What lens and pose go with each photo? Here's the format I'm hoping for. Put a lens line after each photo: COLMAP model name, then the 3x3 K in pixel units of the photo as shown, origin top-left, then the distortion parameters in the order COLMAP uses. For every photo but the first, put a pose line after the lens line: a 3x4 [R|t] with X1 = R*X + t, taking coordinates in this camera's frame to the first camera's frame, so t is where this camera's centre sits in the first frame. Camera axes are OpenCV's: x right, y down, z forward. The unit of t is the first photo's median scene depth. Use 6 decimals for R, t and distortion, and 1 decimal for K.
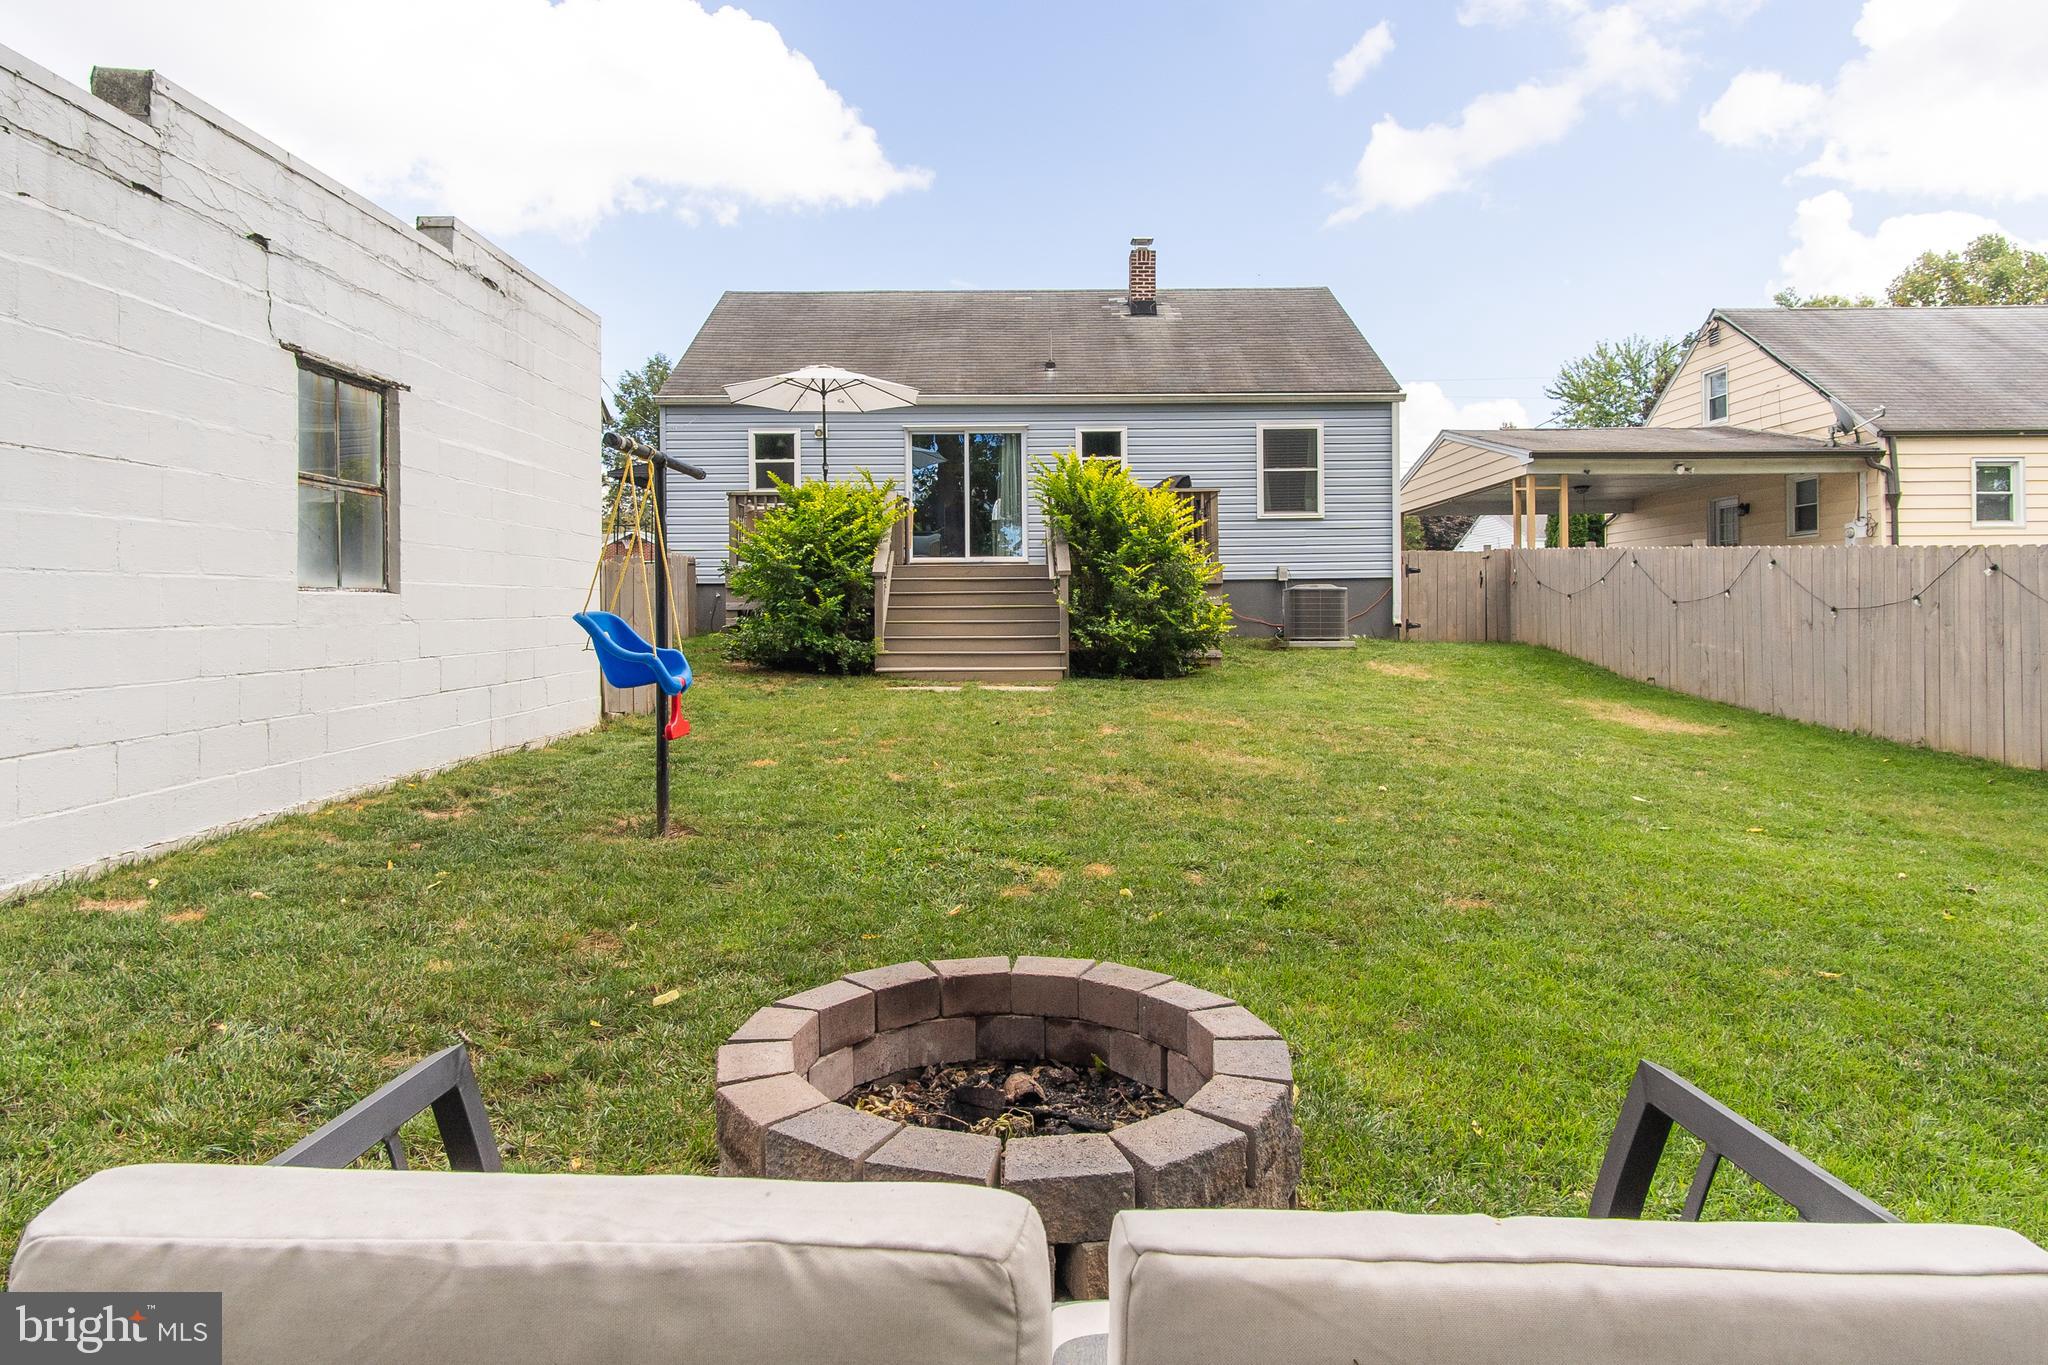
lens RADIAL K [[1122.9, 0, 1014.6], [0, 1122.9, 628.4], [0, 0, 1]] dist [-0.024681, 0.000117]
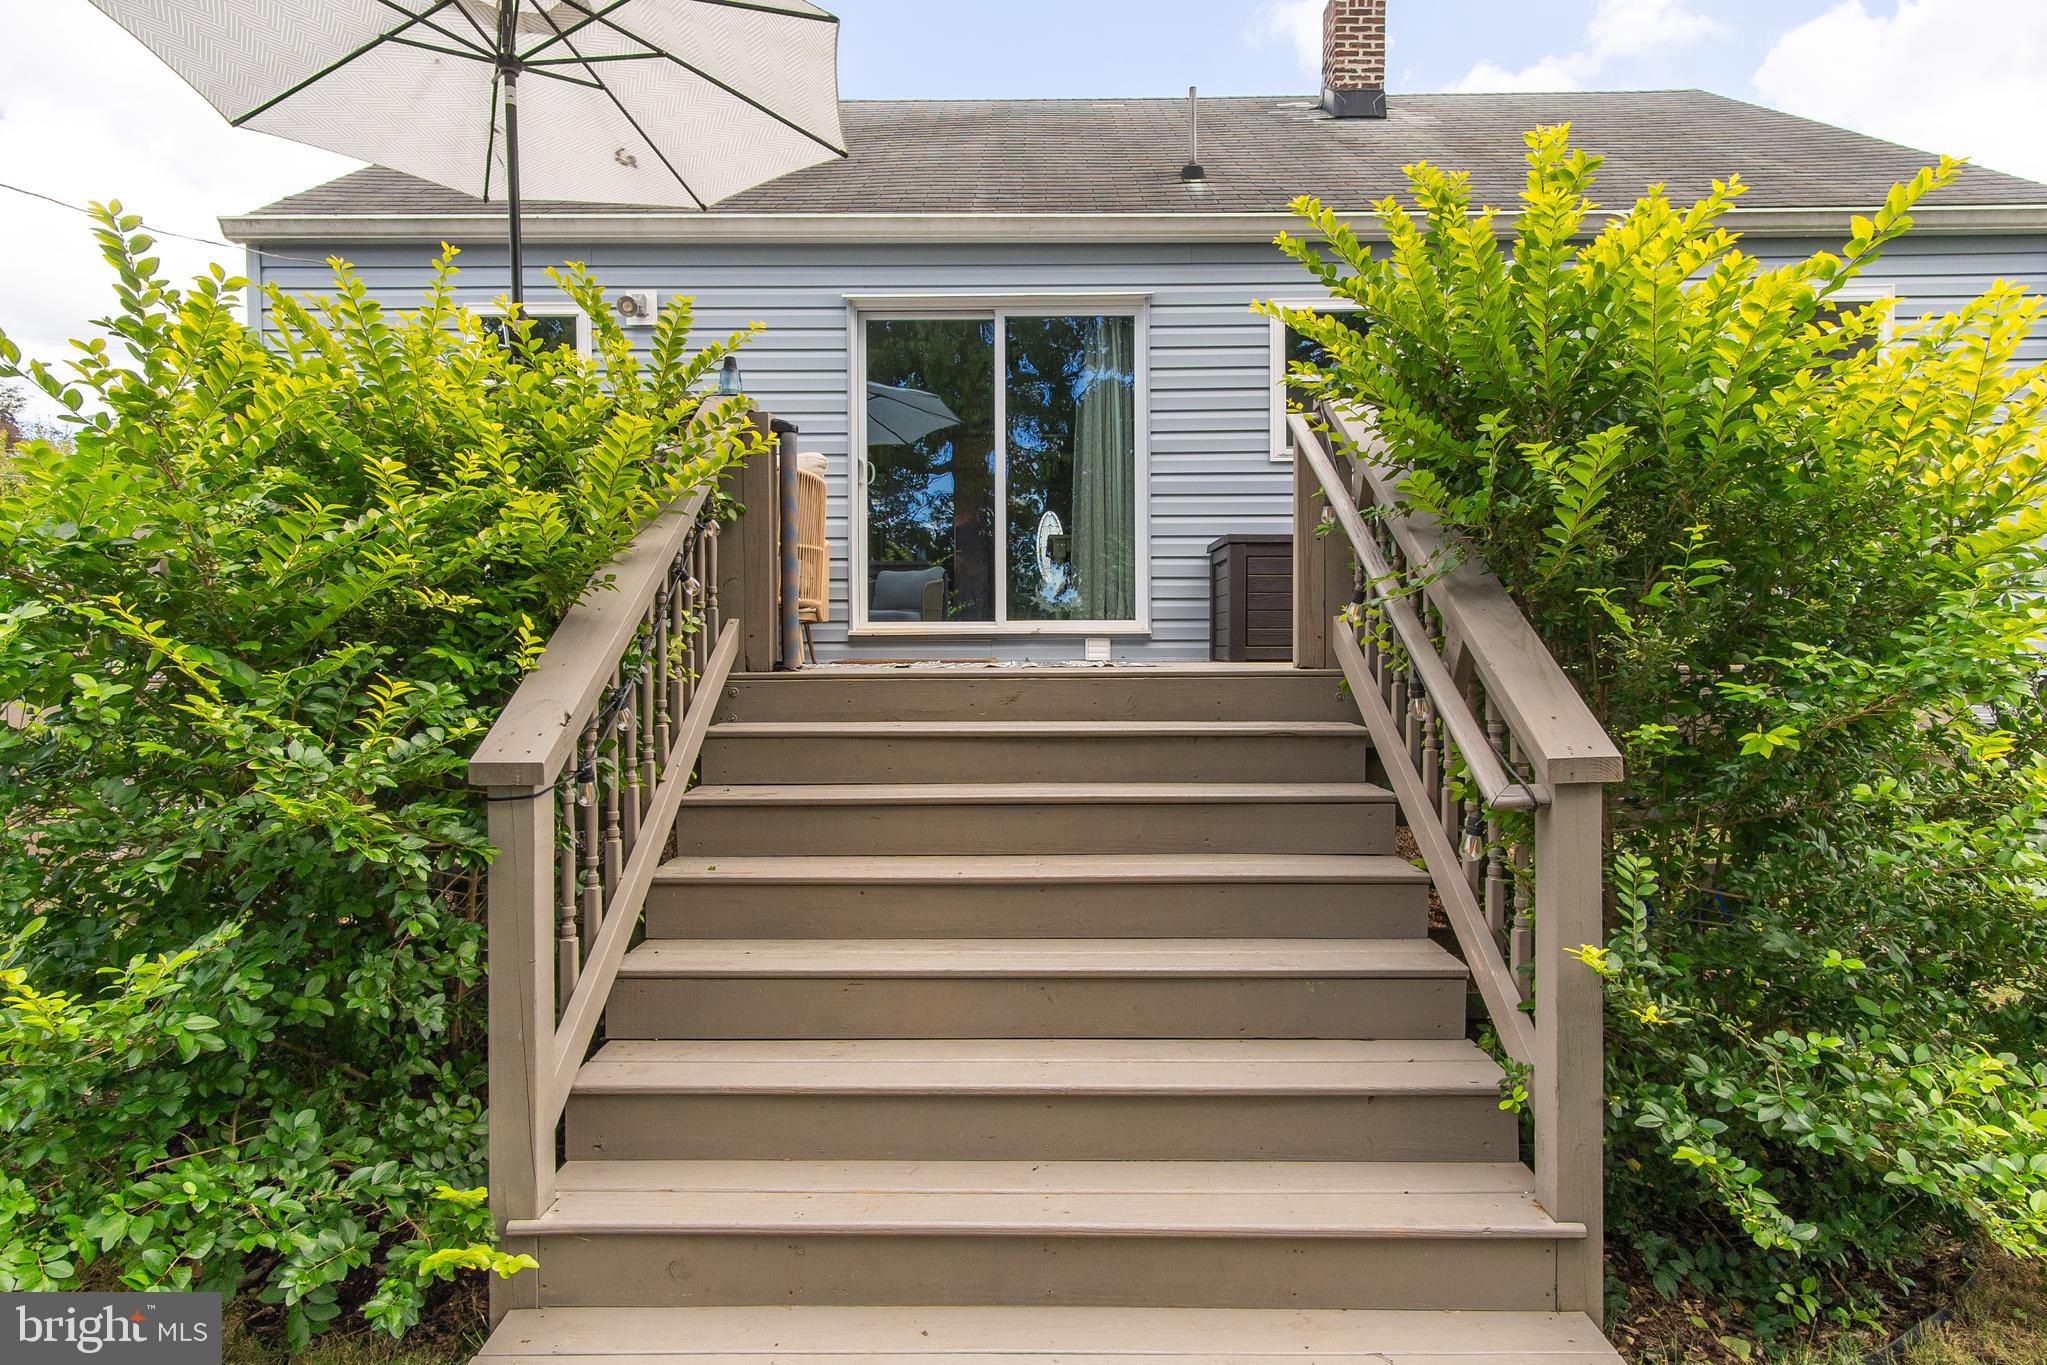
lens RADIAL K [[1096.6, 0, 1023.5], [0, 1096.6, 682.5], [0, 0, 1]] dist [-0.000189, 0.000011]
pose [[0.999907, 0.002257, -0.013455, -0.028589], [-0.002064, 0.999895, 0.014327, -0.047854], [0.013486, -0.014298, 0.999807, 0.607610]]
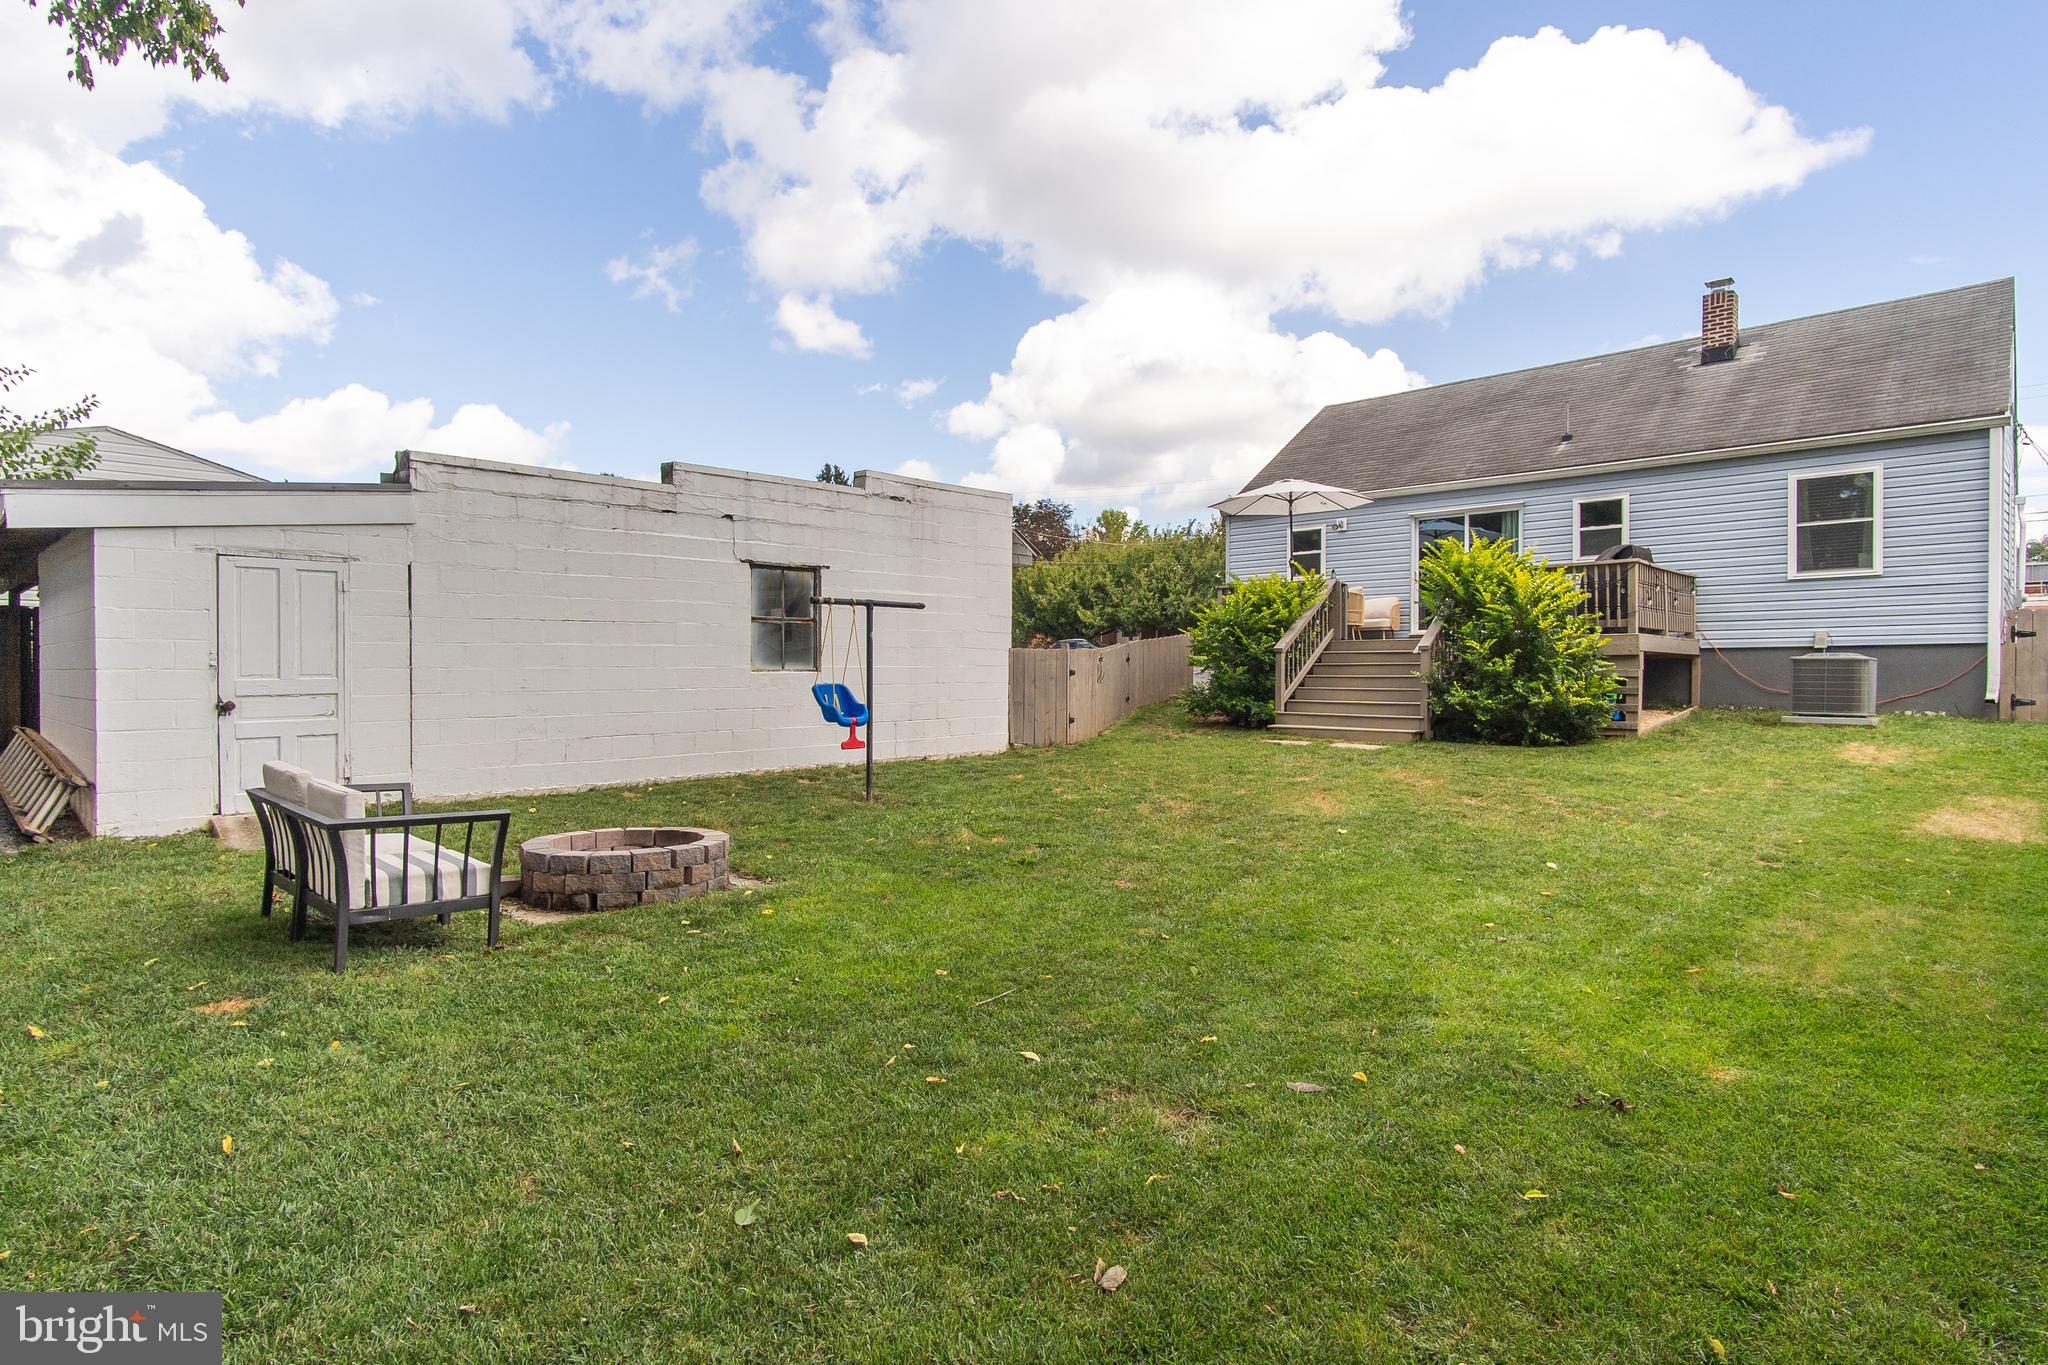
lens RADIAL K [[1072.6, 0, 1024.0], [0, 1072.6, 682.5], [0, 0, 1]] dist [-0.000377, 0.003886]
pose [[0.732291, 0.012847, -0.680871, 0.356775], [-0.014853, 0.999886, 0.002892, -0.008288], [0.680830, 0.007996, 0.732398, -0.053274]]
